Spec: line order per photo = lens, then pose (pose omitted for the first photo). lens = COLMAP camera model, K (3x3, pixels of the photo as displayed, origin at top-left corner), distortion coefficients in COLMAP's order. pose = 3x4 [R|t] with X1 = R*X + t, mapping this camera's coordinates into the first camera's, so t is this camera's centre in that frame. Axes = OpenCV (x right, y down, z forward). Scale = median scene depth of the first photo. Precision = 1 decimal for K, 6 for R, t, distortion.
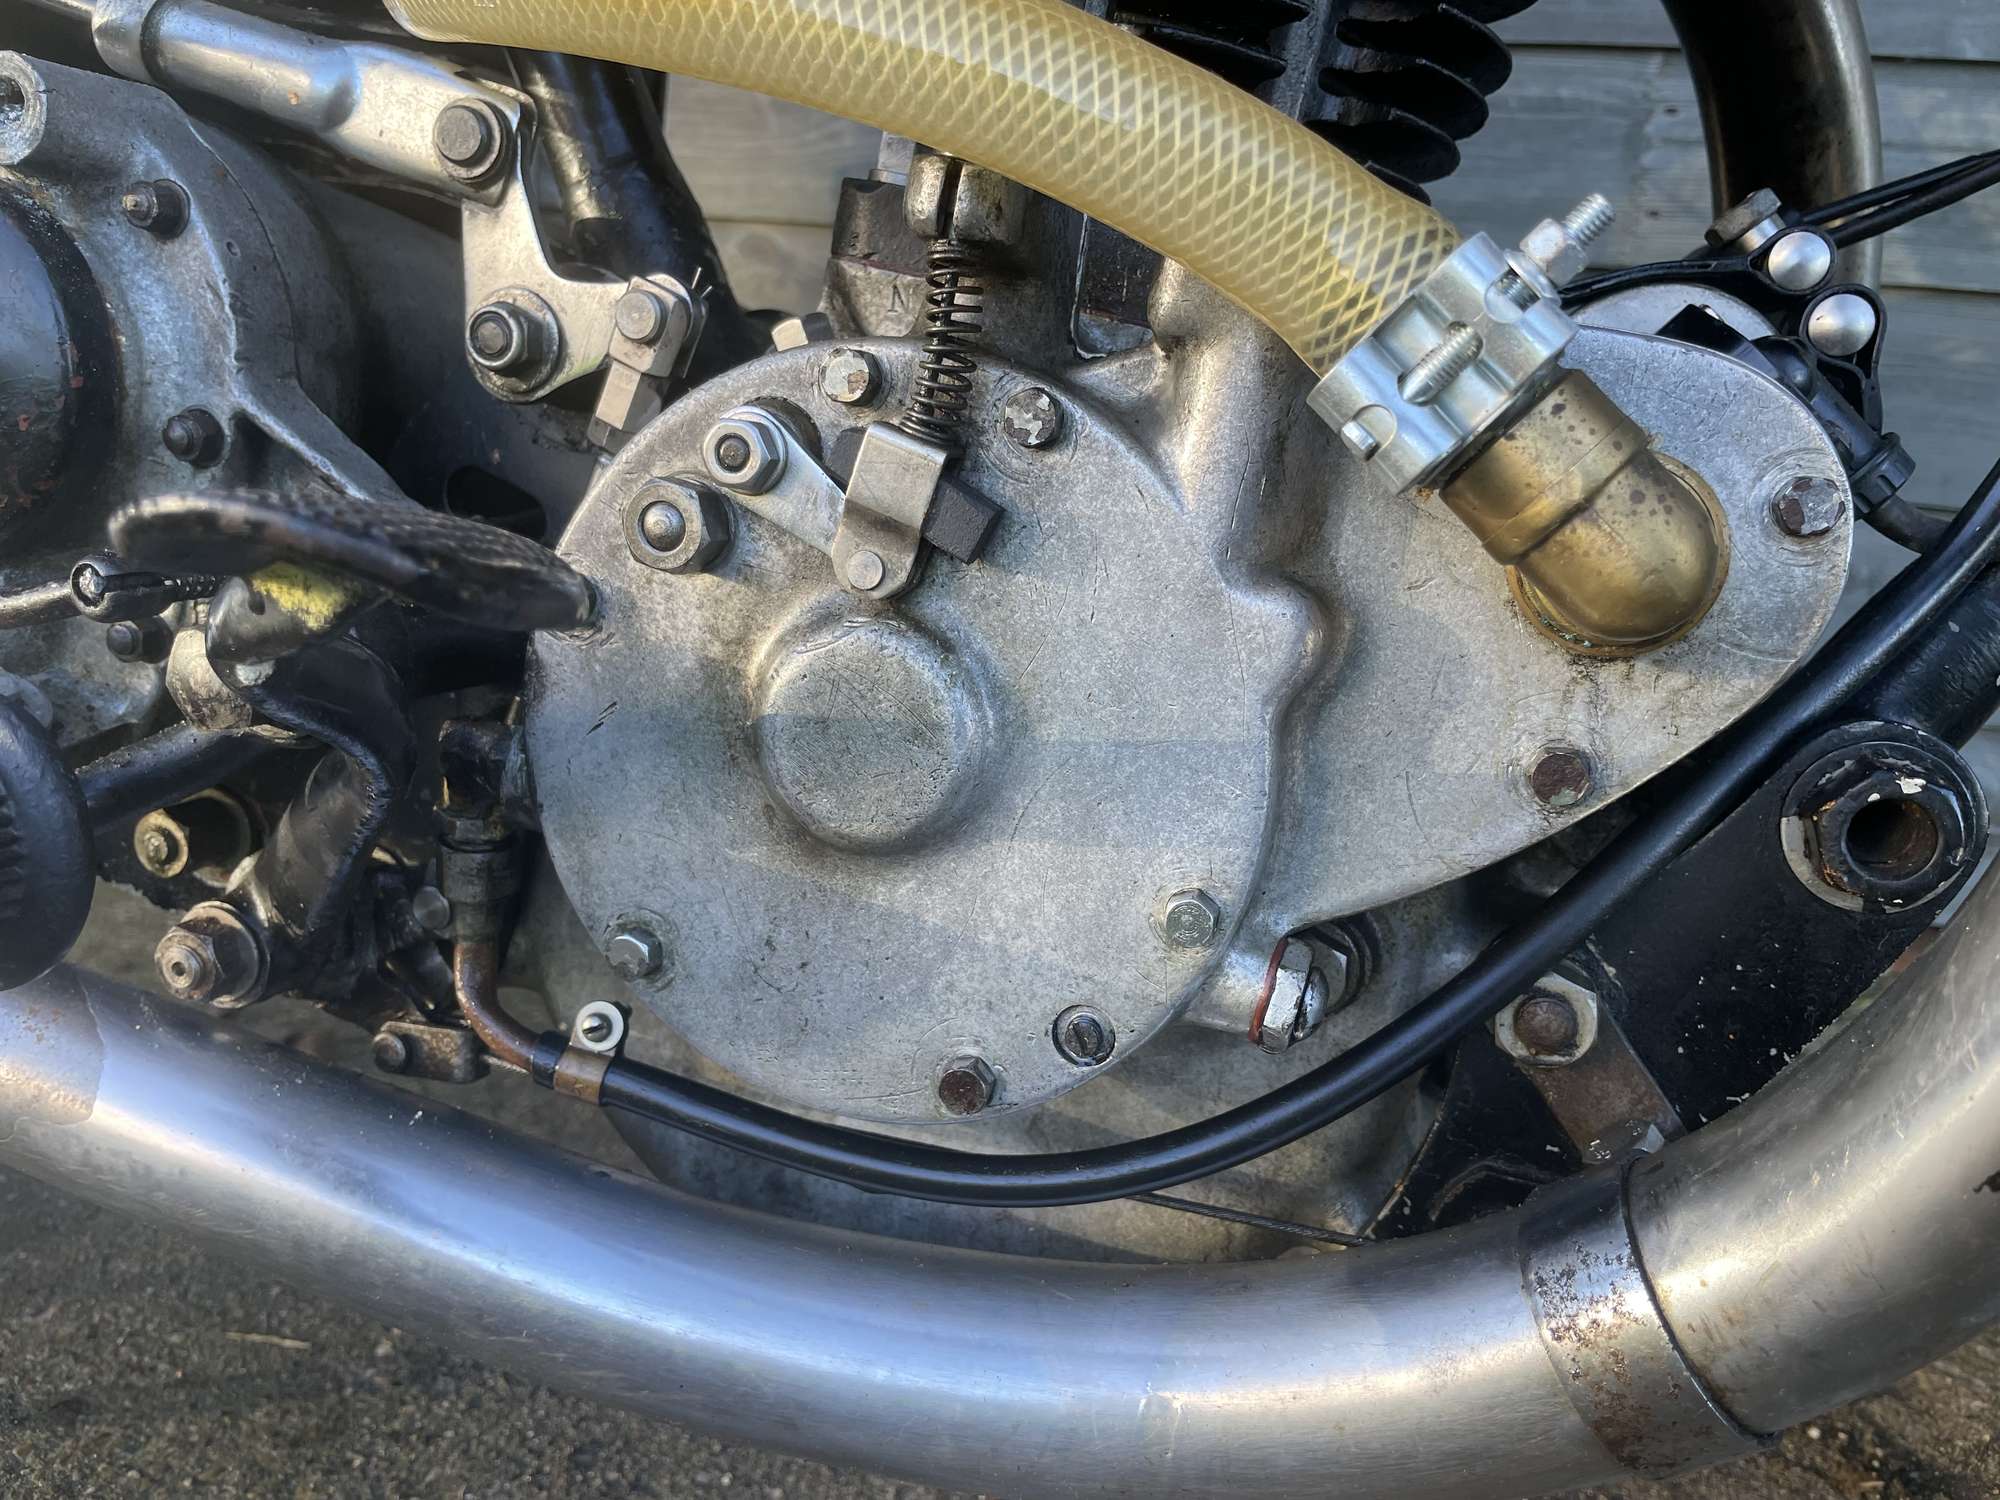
lens RADIAL K [[1550.3, 0, 1000.0], [0, 1550.3, 750.0], [0, 0, 1]] dist [0.069532, -0.119574]
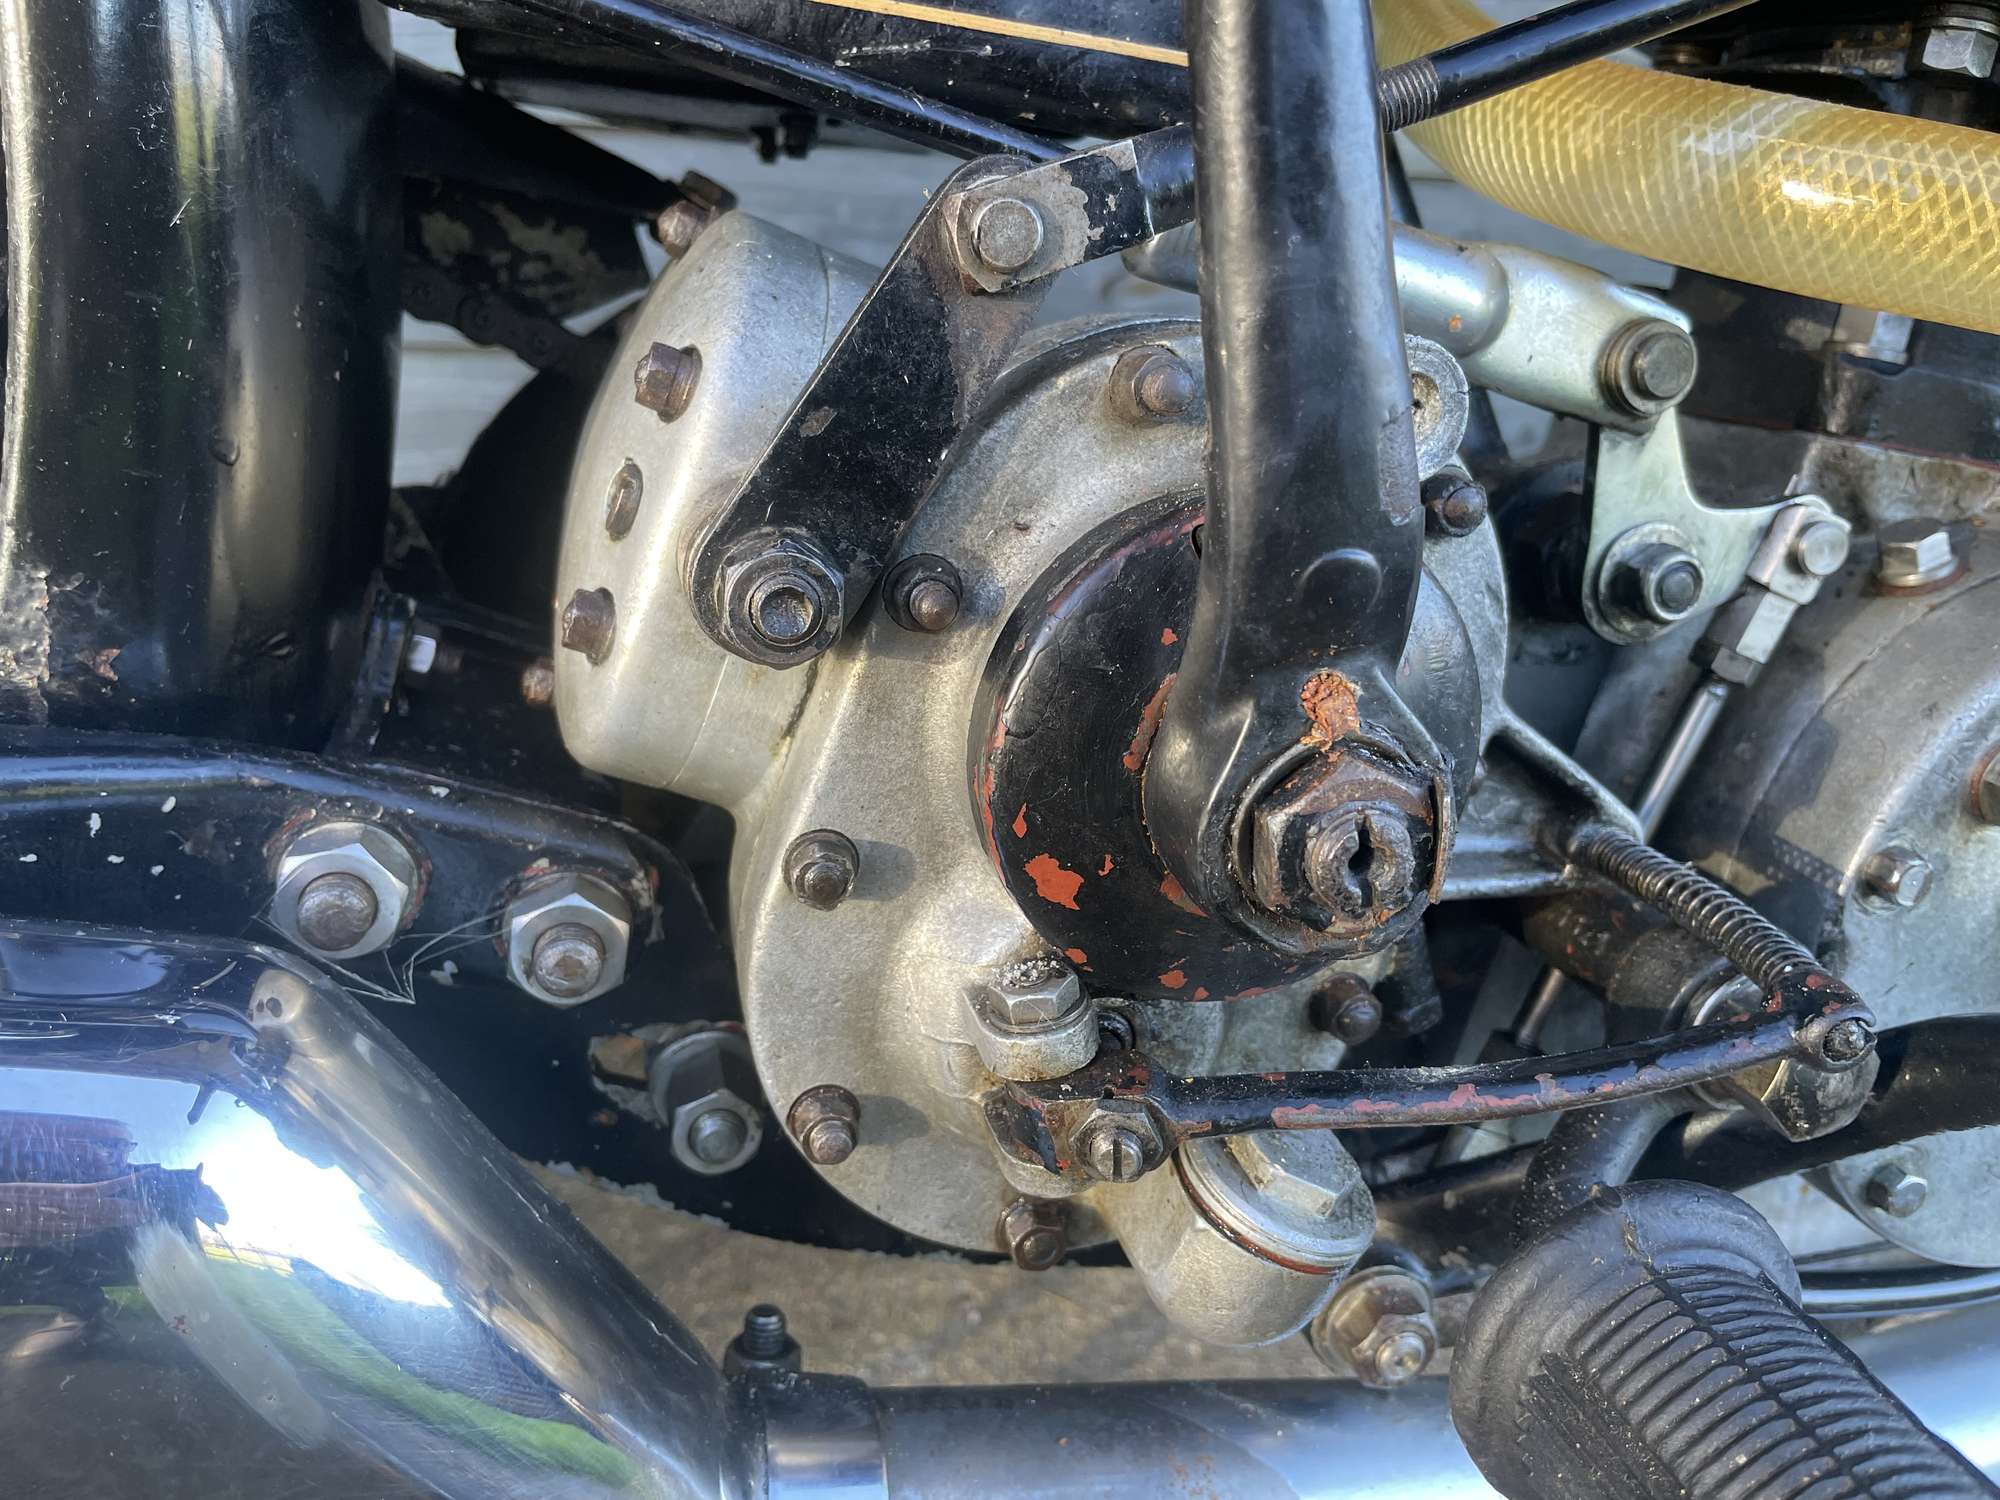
lens RADIAL K [[1550.3, 0, 1000.0], [0, 1550.3, 750.0], [0, 0, 1]] dist [0.069532, -0.119574]
pose [[0.866103, -0.201224, 0.457574, -1.089326], [0.137422, 0.975975, 0.169082, -0.379489], [-0.480604, -0.083562, 0.872947, 0.402143]]
